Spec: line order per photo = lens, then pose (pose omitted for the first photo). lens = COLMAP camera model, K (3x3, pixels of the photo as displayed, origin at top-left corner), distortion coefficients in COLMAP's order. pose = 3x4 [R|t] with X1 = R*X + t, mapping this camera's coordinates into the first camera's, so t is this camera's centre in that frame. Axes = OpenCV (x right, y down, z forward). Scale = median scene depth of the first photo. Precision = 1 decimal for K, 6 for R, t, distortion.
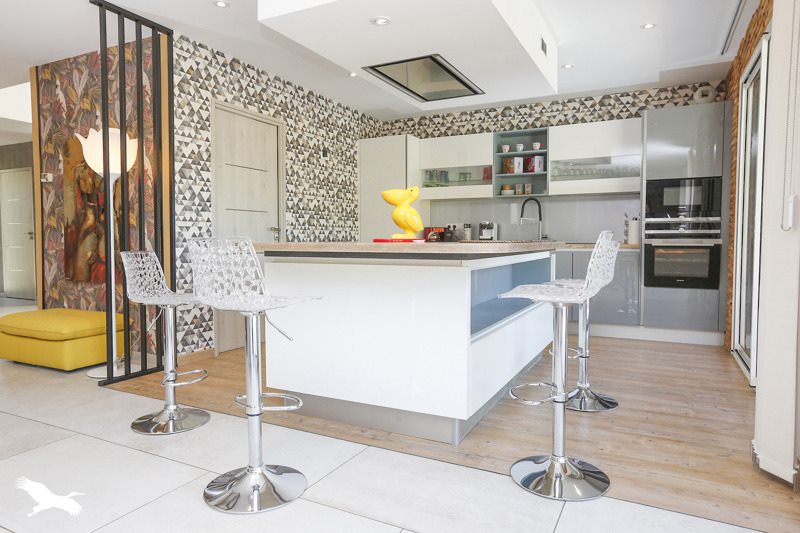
lens RADIAL K [[518.6, 0, 398.2], [0, 518.6, 263.1], [0, 0, 1]] dist [-0.001959, -0.000055]
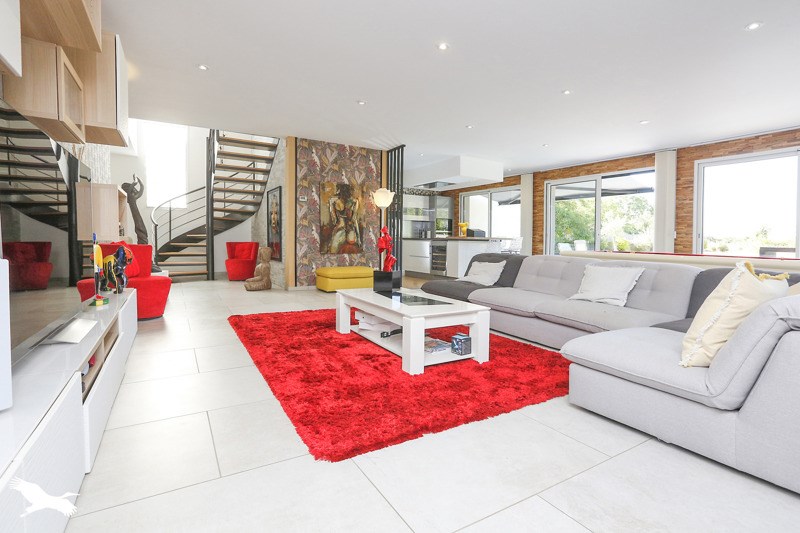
lens RADIAL K [[378.7, 0, 398.8], [0, 378.7, 242.5], [0, 0, 1]] dist [-0.000228, 0.000055]
pose [[0.527794, 0.005173, 0.849357, -1.363835], [0.024195, 0.999484, -0.021123, 0.023849], [-0.849028, 0.031699, 0.527397, -0.000376]]
